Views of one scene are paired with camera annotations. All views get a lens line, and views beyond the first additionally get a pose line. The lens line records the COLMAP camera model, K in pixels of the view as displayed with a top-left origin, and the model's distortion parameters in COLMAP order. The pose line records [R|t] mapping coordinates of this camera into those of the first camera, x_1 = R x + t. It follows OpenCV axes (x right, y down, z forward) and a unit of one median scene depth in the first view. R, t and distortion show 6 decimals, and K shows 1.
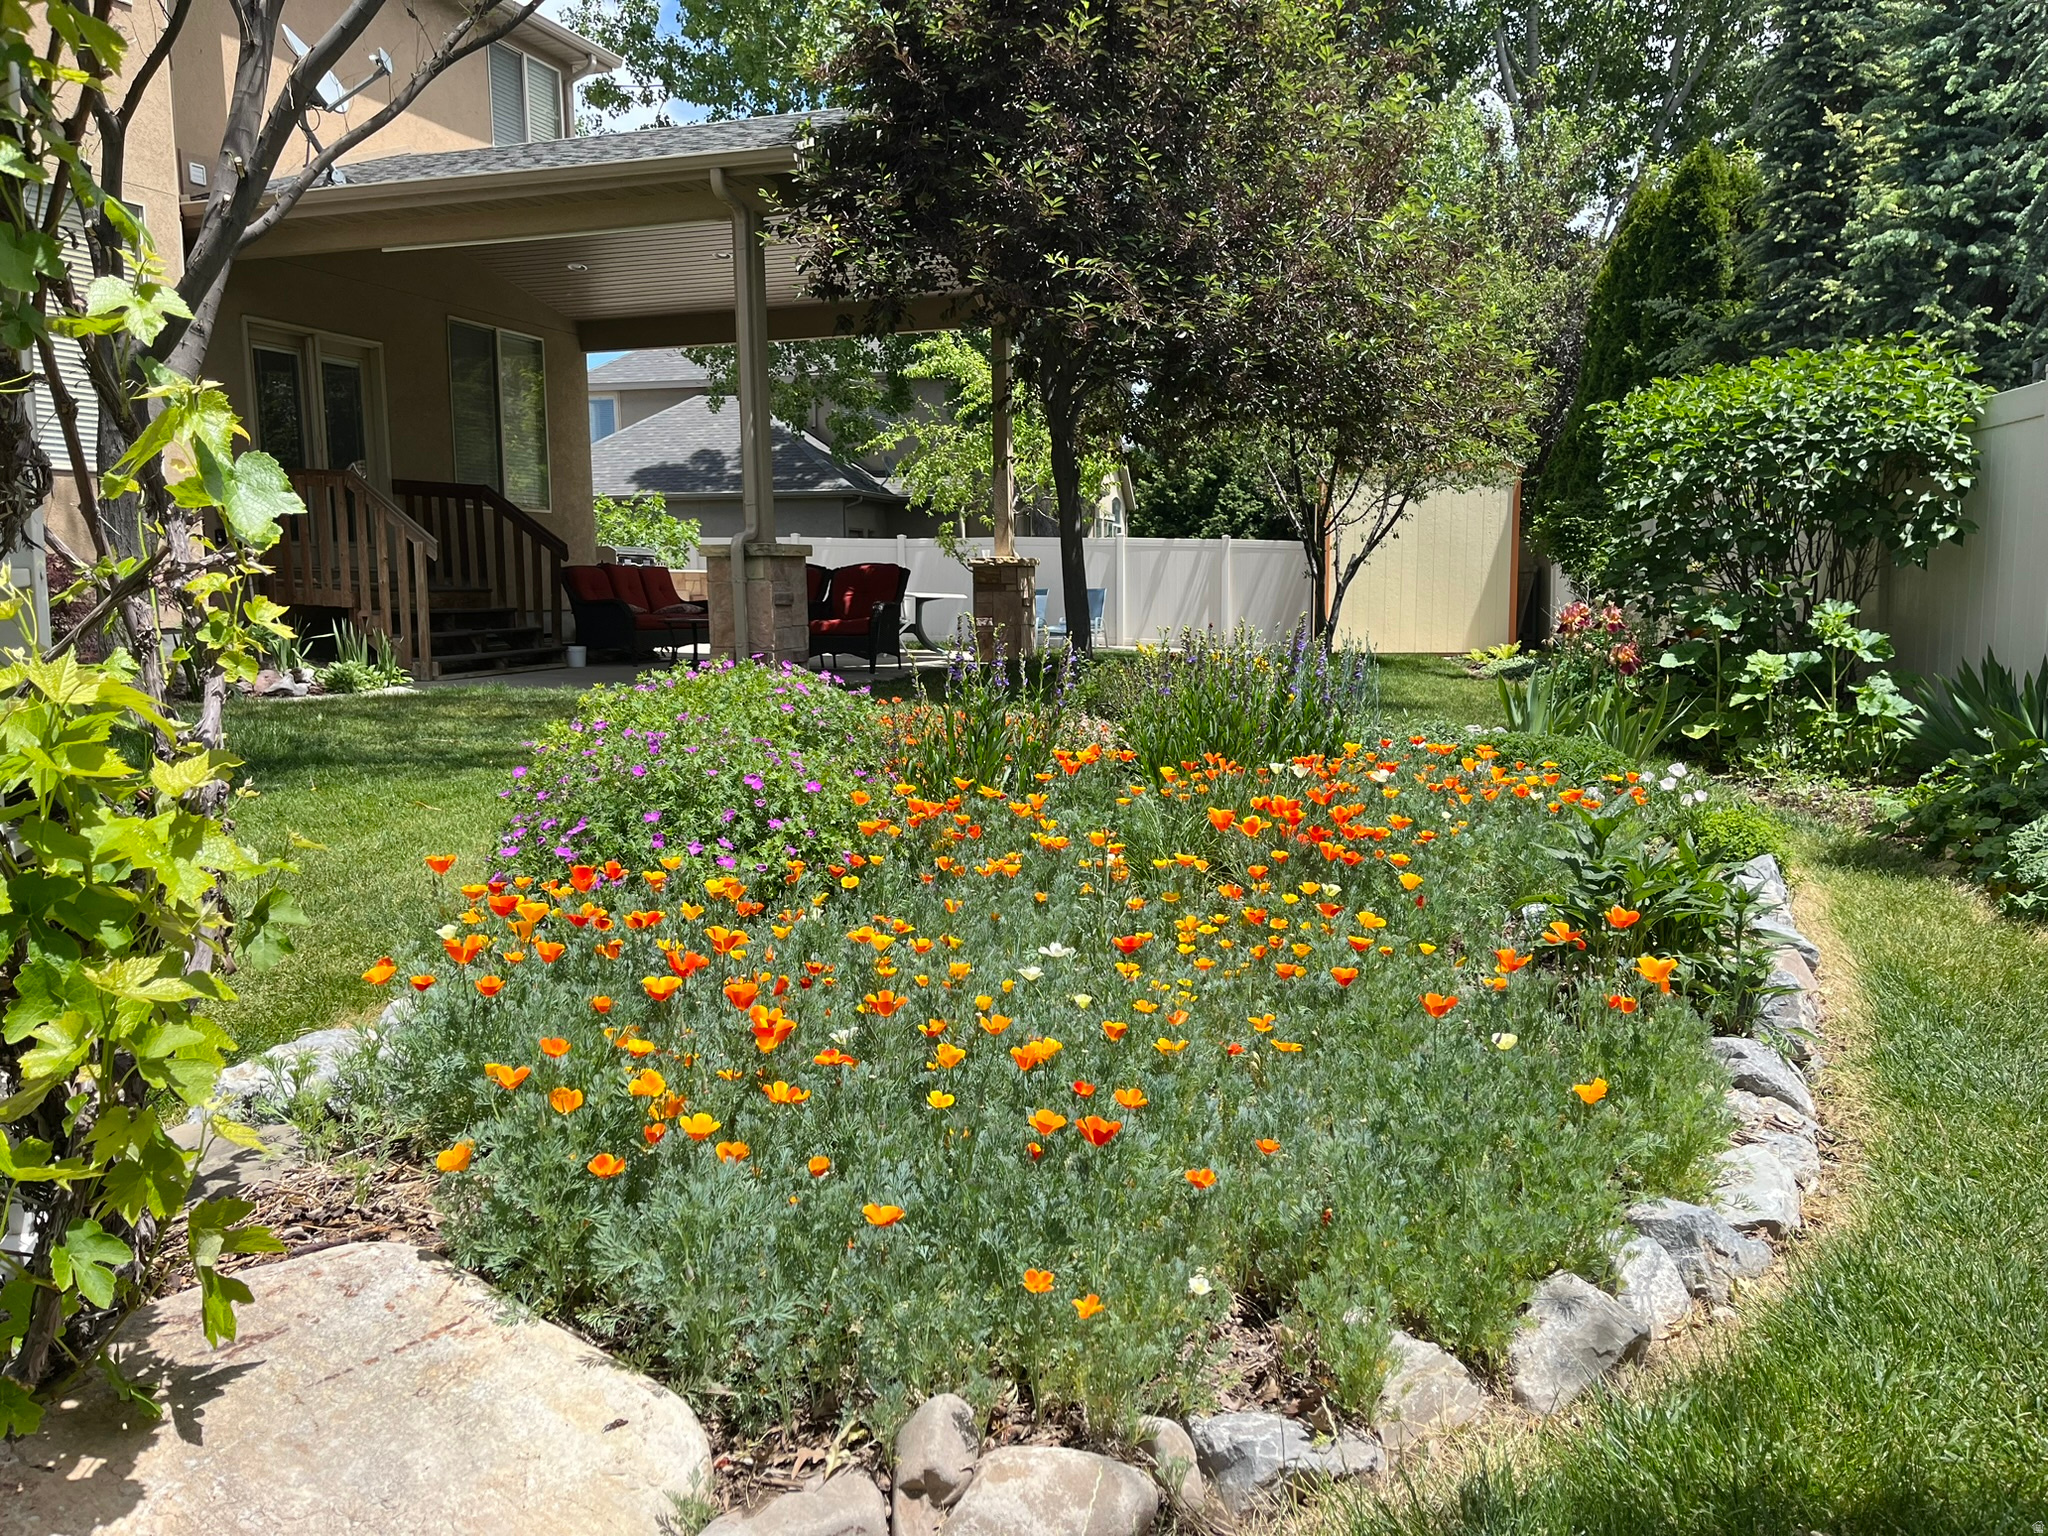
lens RADIAL K [[1573.4, 0, 1024.0], [0, 1573.4, 768.0], [0, 0, 1]] dist [0.062744, -0.089032]
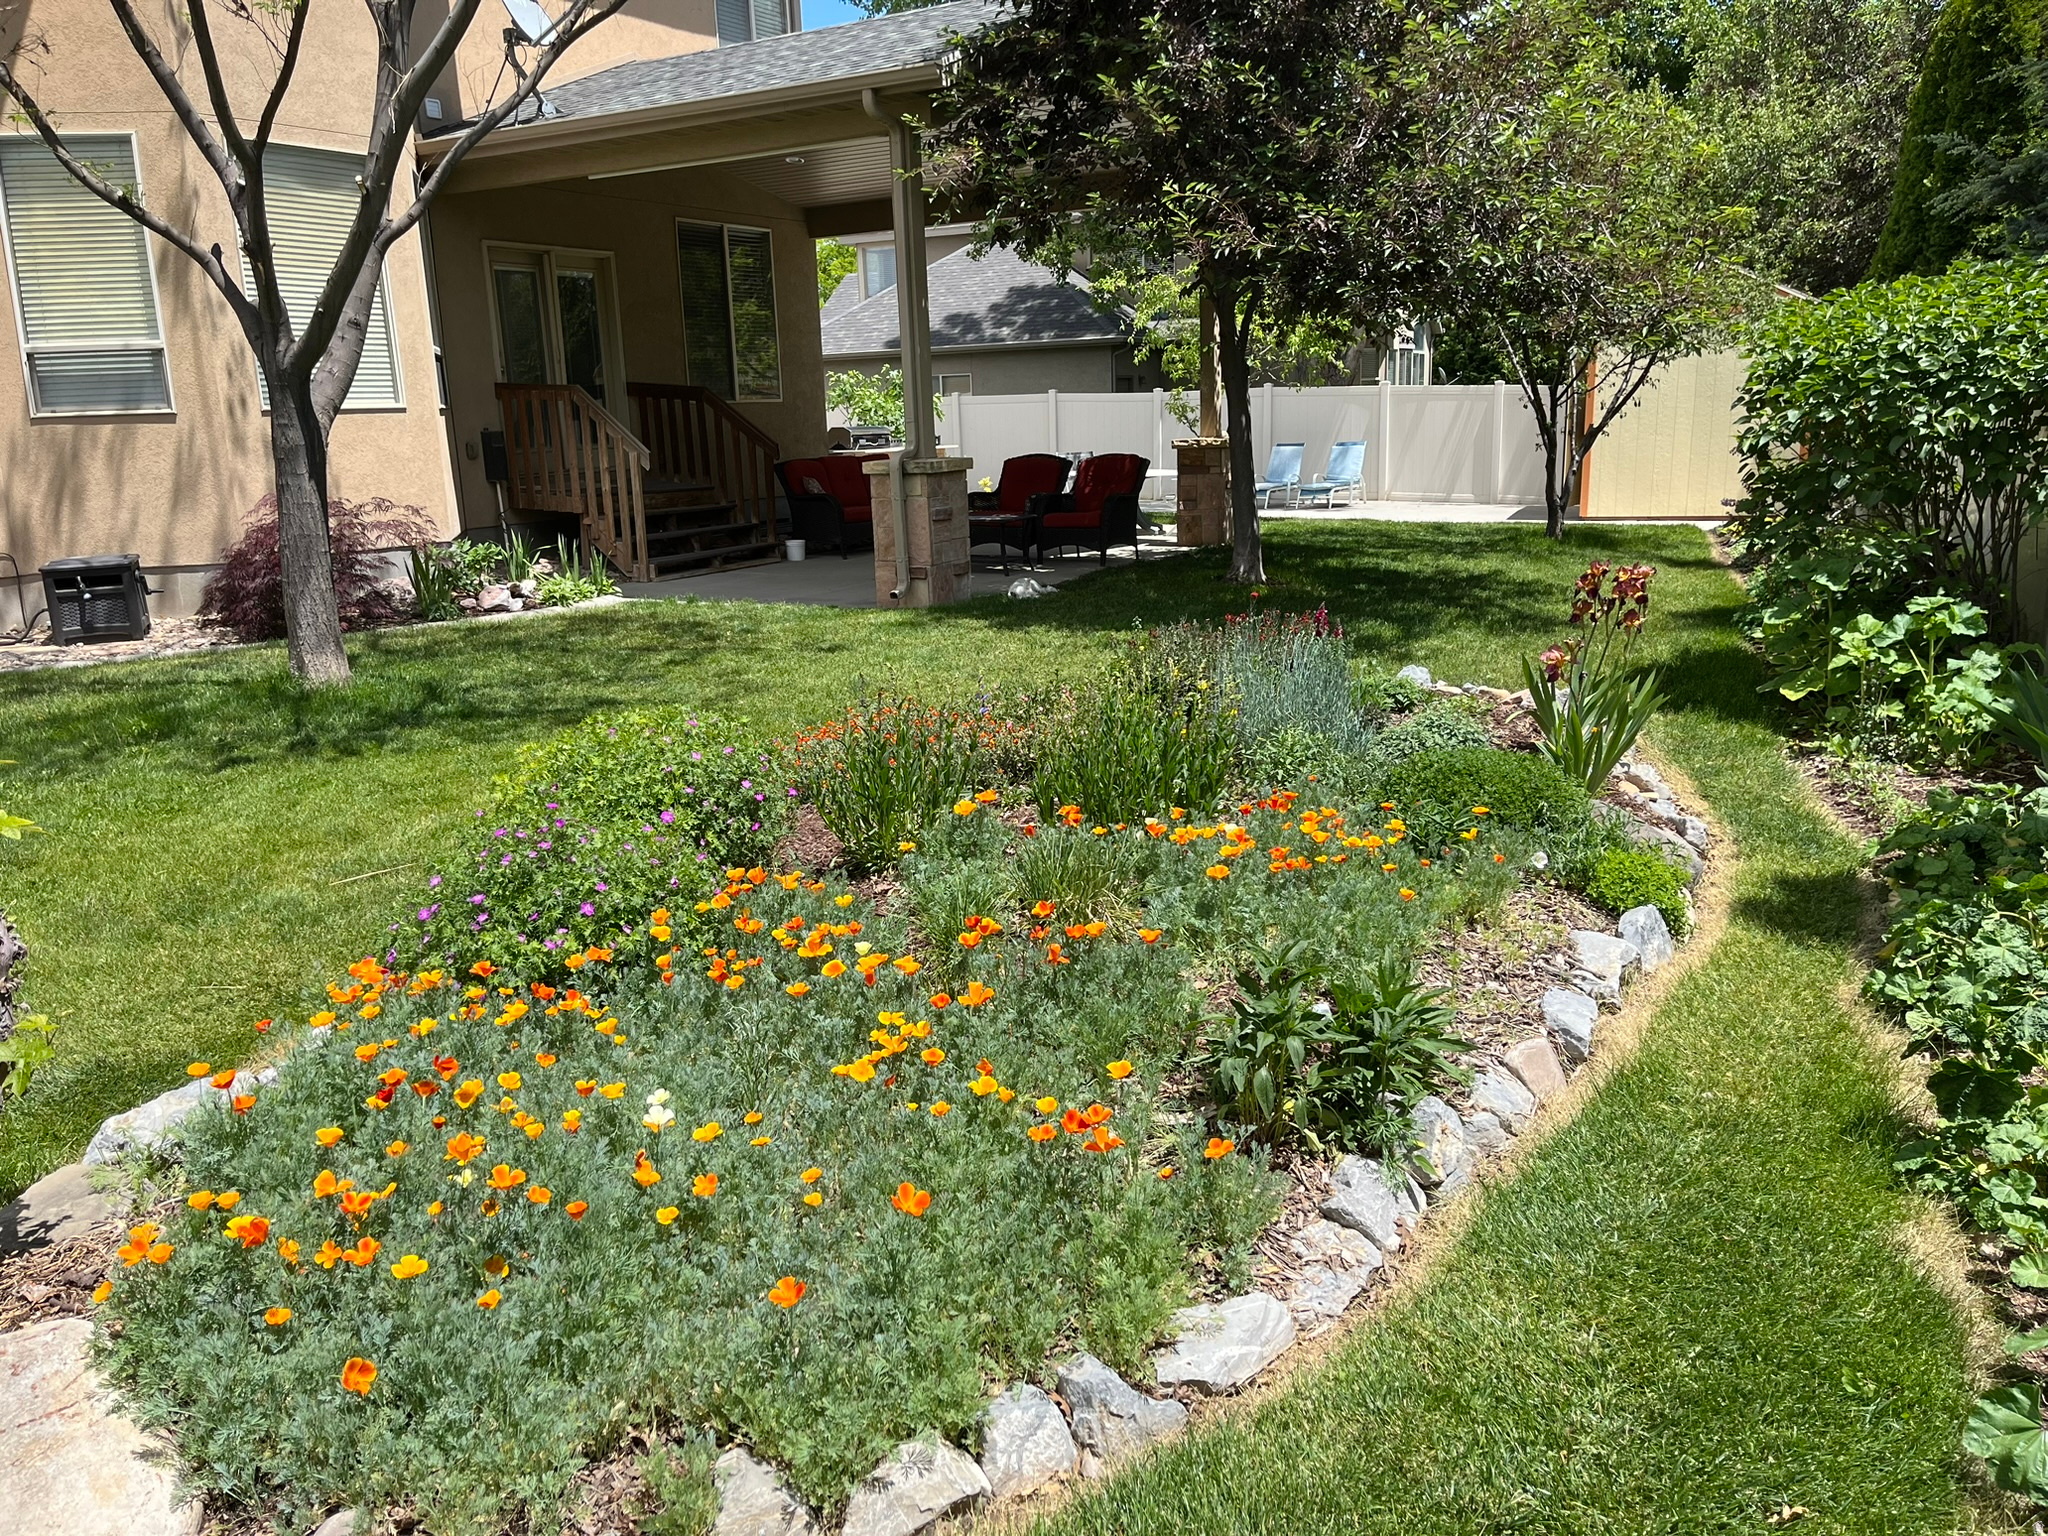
lens RADIAL K [[1583.3, 0, 1024.0], [0, 1583.3, 768.0], [0, 0, 1]] dist [0.067192, -0.099256]
pose [[0.976756, 0.027321, -0.212607, 0.113377], [-0.001968, 0.992945, 0.118558, -0.057407], [0.214347, -0.115384, 0.969919, -0.019190]]
